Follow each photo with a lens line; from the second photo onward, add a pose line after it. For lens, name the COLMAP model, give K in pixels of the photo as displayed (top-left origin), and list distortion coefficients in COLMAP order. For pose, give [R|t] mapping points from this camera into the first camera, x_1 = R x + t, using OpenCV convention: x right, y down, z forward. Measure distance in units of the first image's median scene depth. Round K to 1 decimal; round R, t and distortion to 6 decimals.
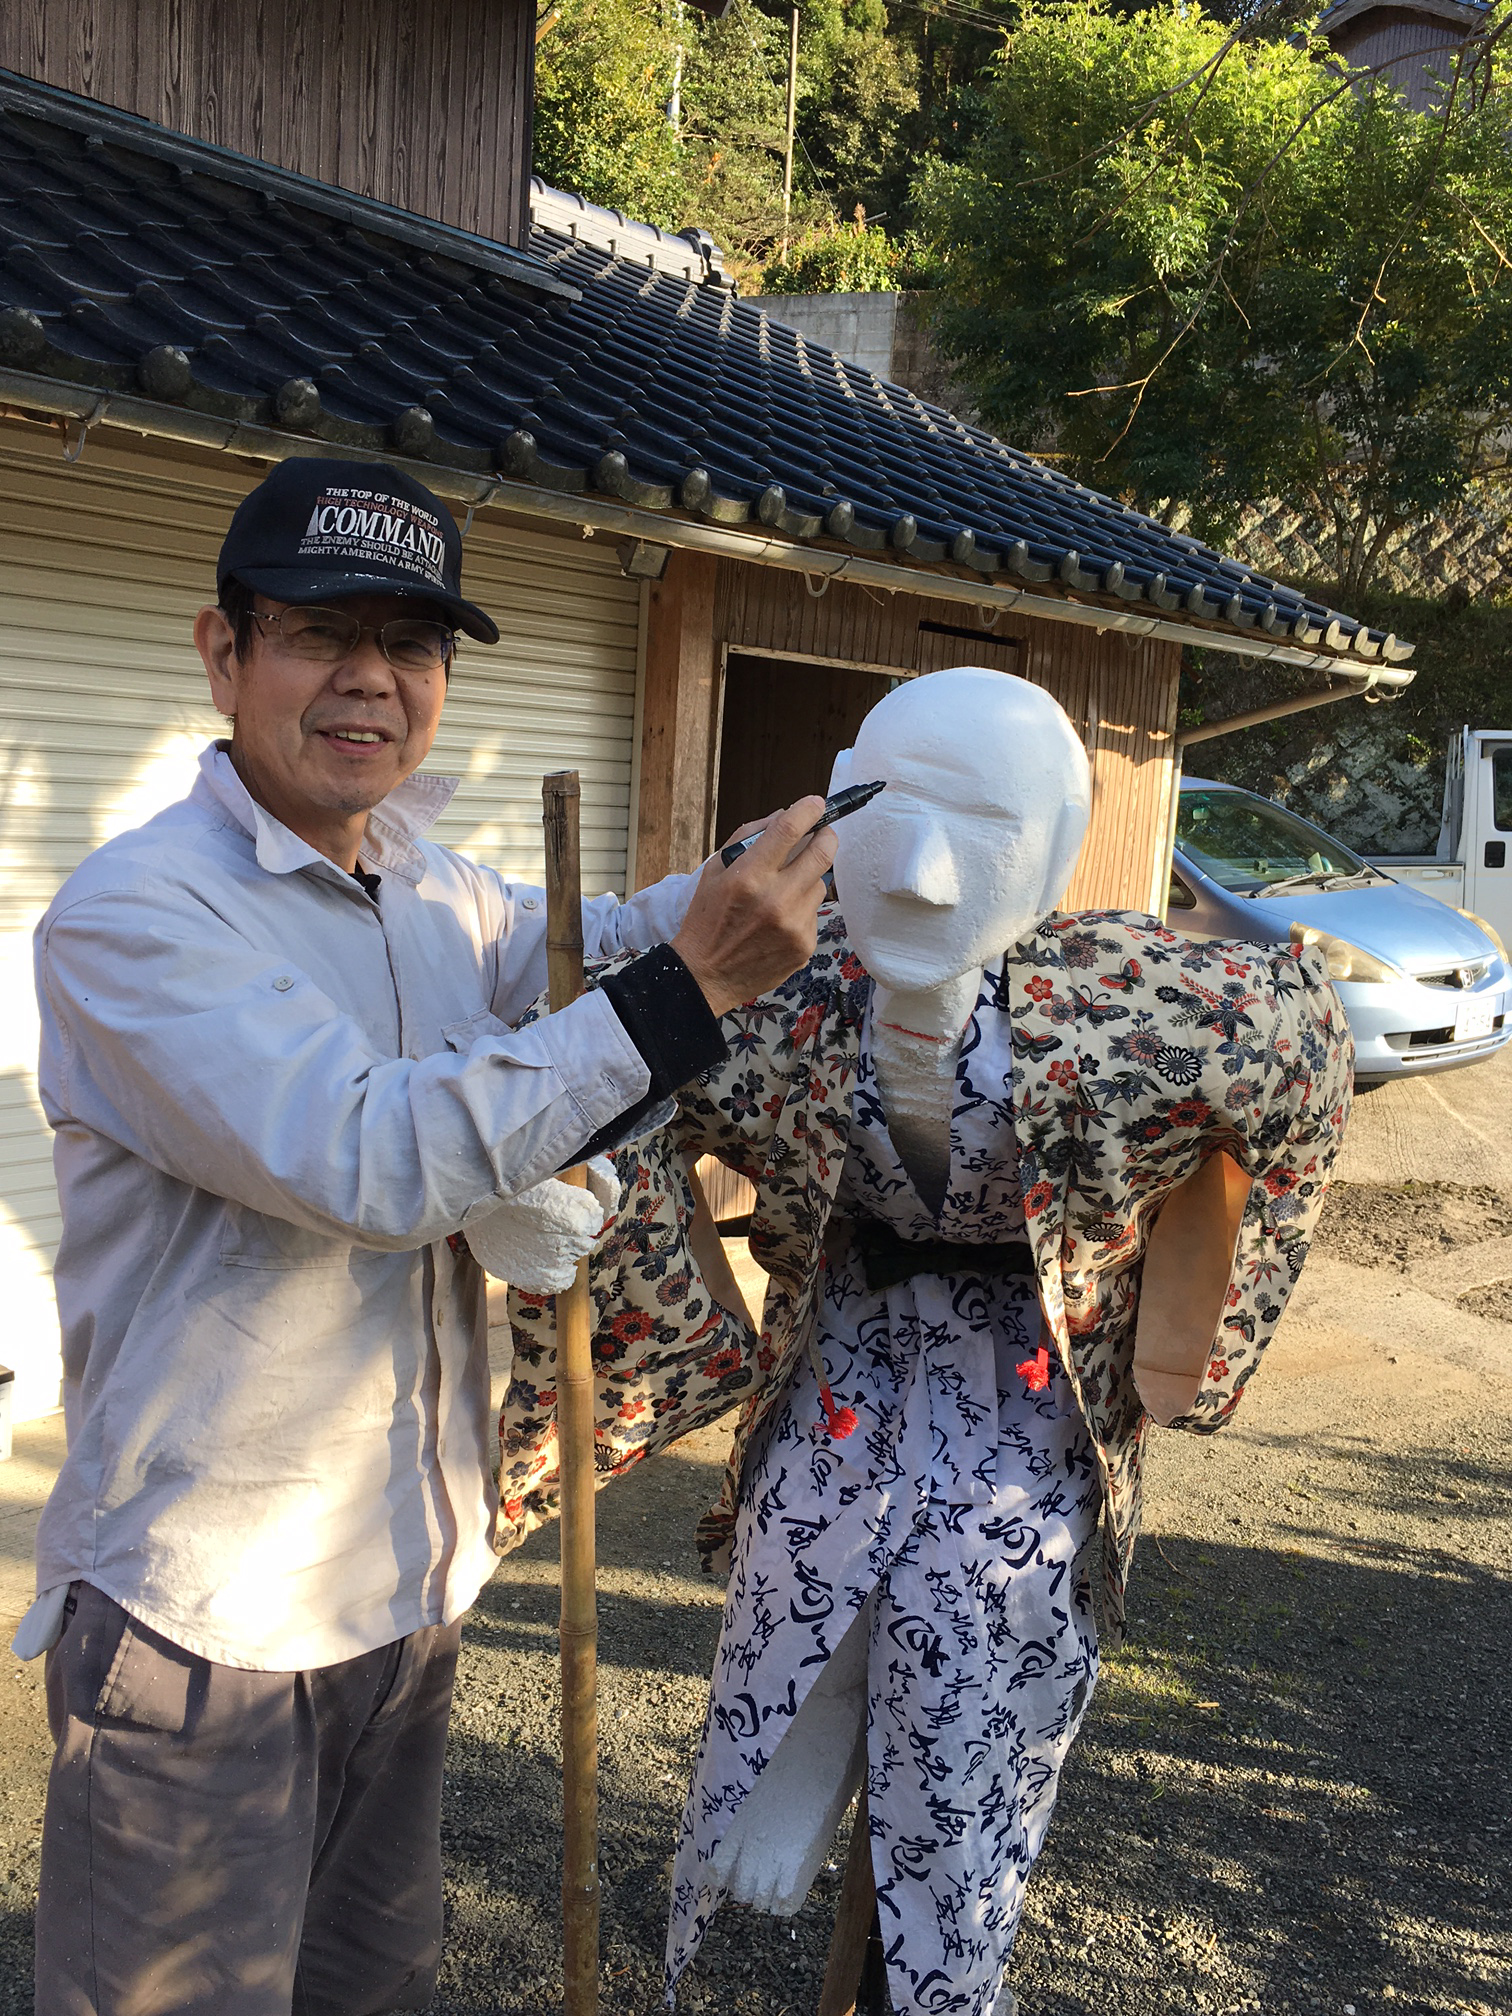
lens RADIAL K [[1750.6, 0, 756.0], [0, 1750.6, 1008.0], [0, 0, 1]] dist [0.011743, 0.001351]
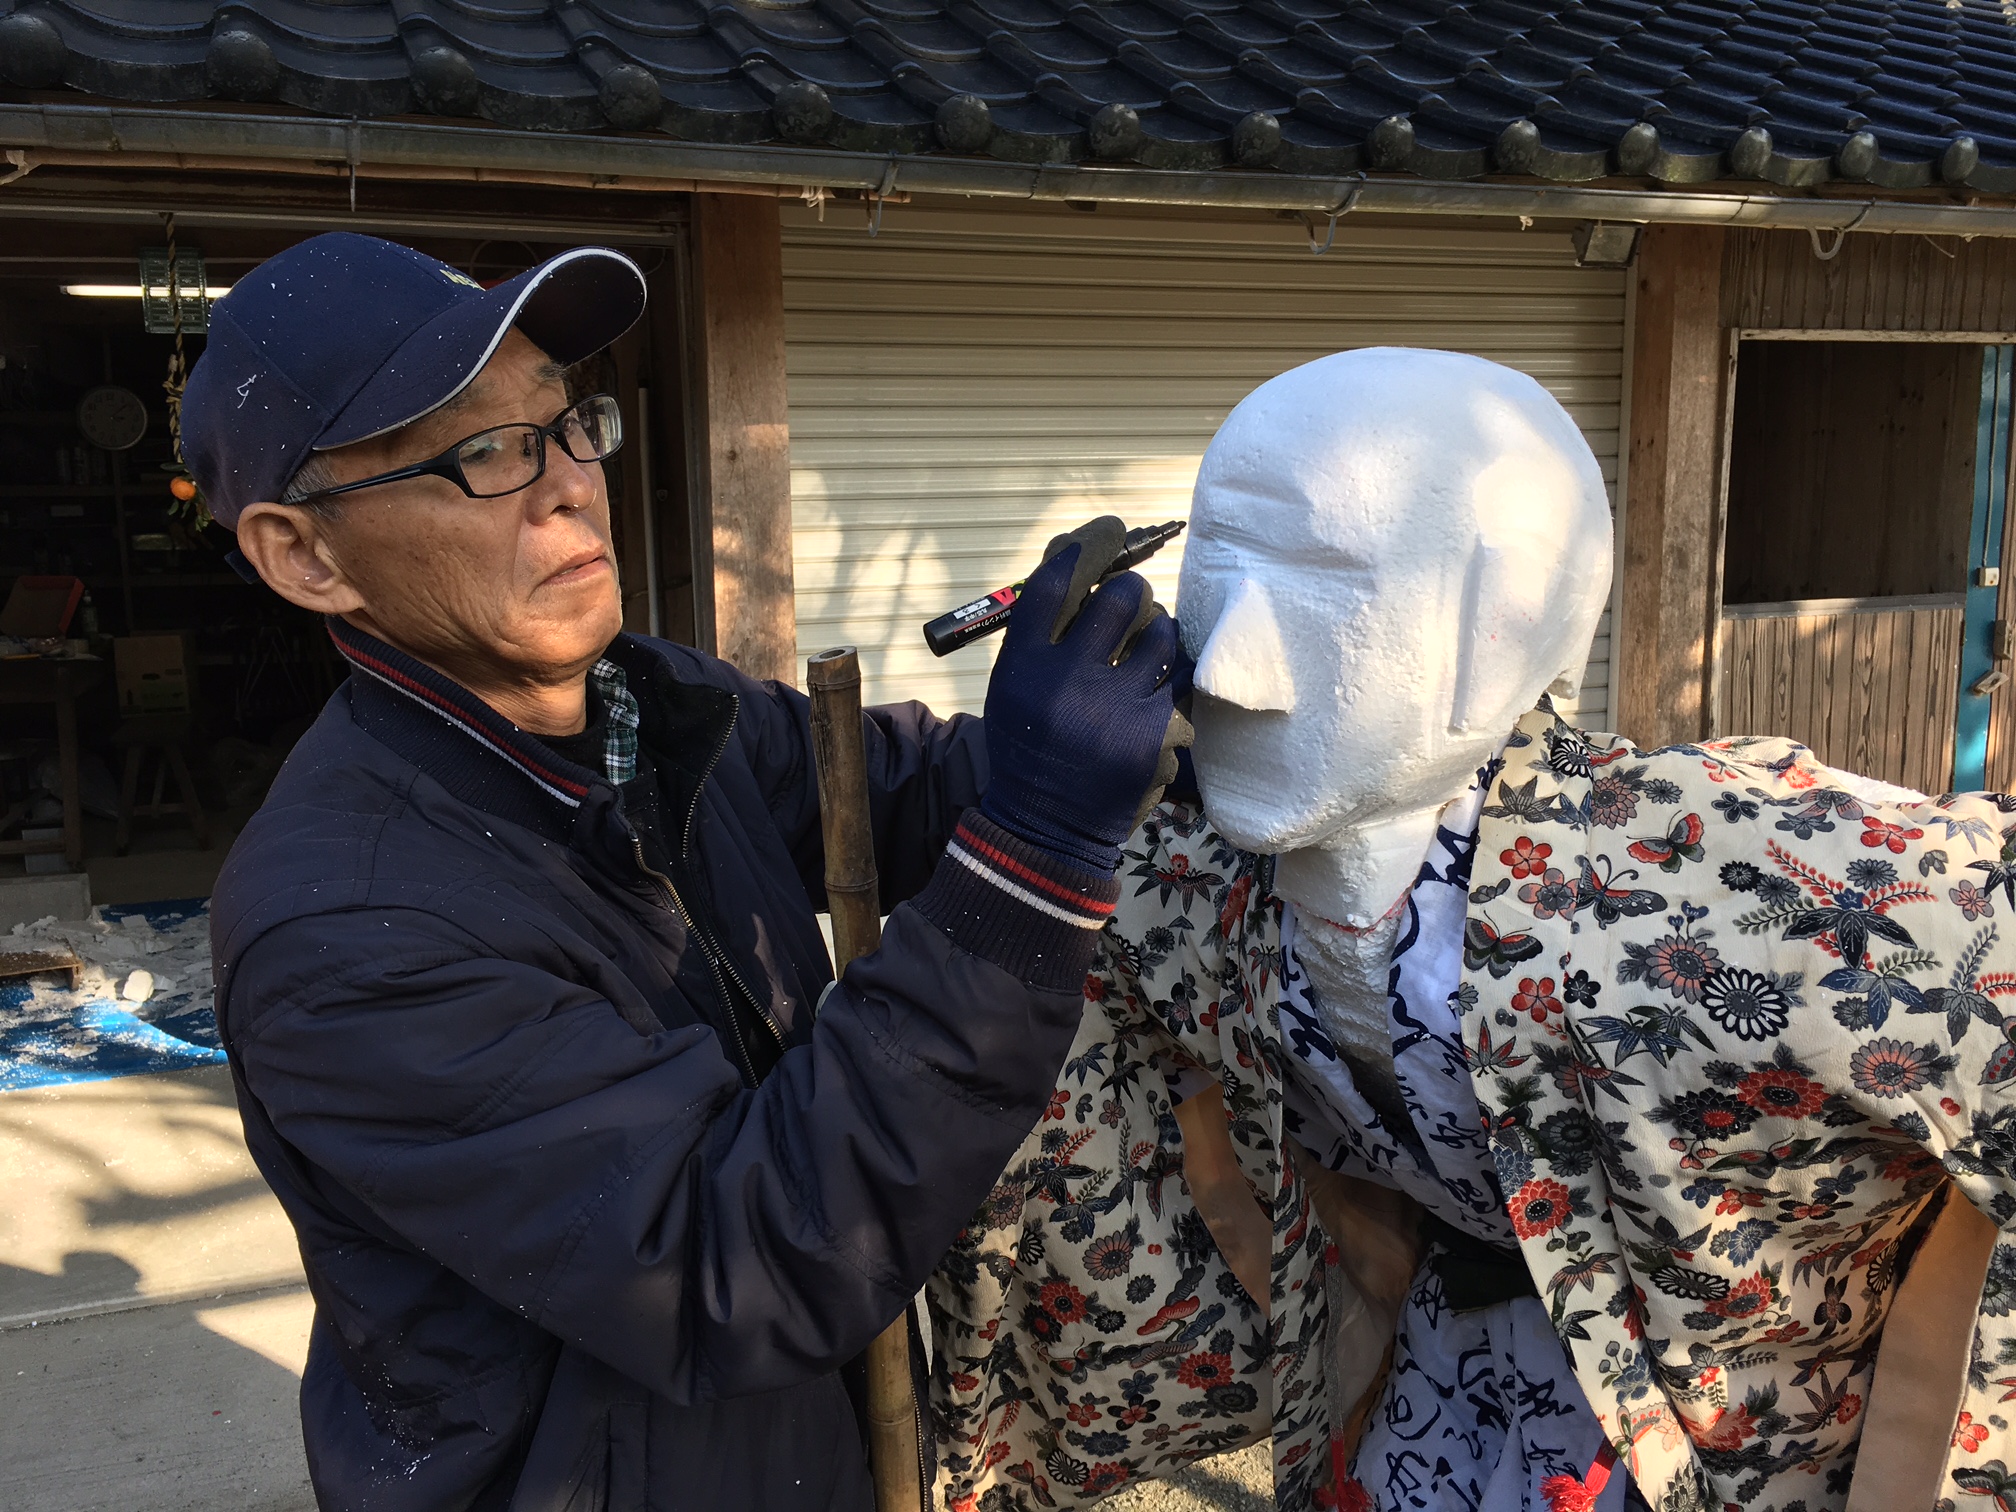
lens RADIAL K [[1693.4, 0, 1011.9], [0, 1693.4, 764.4], [0, 0, 1]] dist [0.085107, -0.125065]
pose [[0.843465, 0.009532, -0.537099, 0.331025], [-0.052971, 0.996445, -0.065503, 0.004963], [0.534566, 0.083701, 0.840972, 0.402546]]
